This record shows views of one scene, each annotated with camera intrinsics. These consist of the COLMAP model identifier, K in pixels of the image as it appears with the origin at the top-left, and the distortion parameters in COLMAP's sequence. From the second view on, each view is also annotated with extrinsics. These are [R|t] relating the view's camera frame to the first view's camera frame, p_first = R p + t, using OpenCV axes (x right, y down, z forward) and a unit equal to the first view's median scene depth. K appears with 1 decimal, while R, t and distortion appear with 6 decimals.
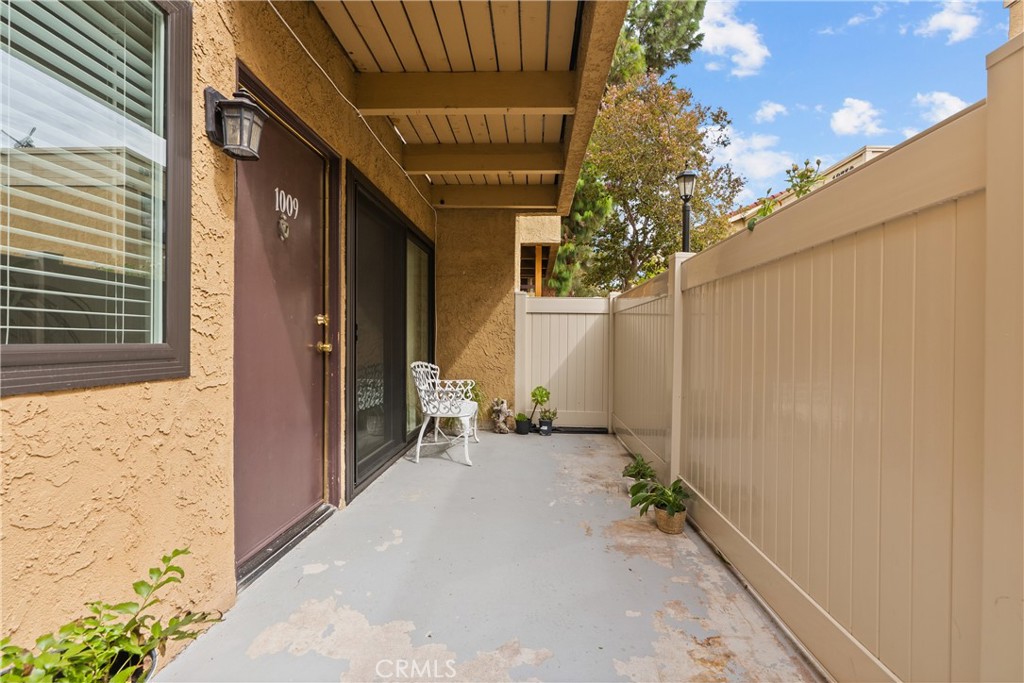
lens RADIAL K [[470.4, 0, 512.0], [0, 470.4, 341.5], [0, 0, 1]] dist [-0.000347, 0.000032]
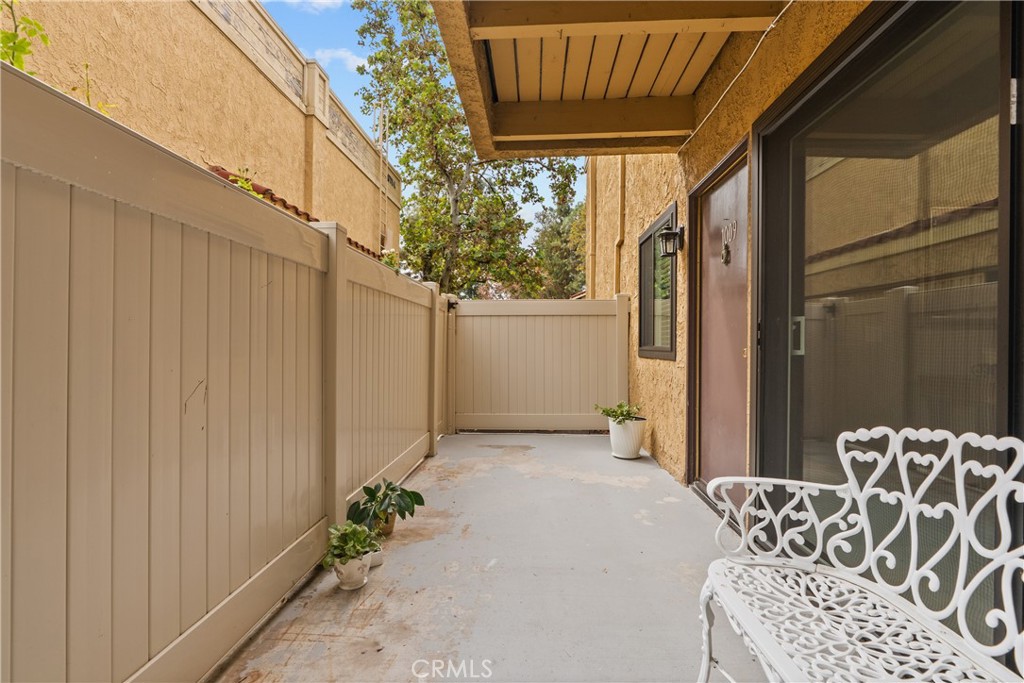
lens RADIAL K [[470.4, 0, 512.0], [0, 470.4, 341.5], [0, 0, 1]] dist [-0.000347, 0.000032]
pose [[-0.999885, -0.014947, 0.002568, 0.068264], [-0.014954, 0.999884, -0.002795, -0.000154], [-0.002526, -0.002833, -0.999993, 2.070319]]
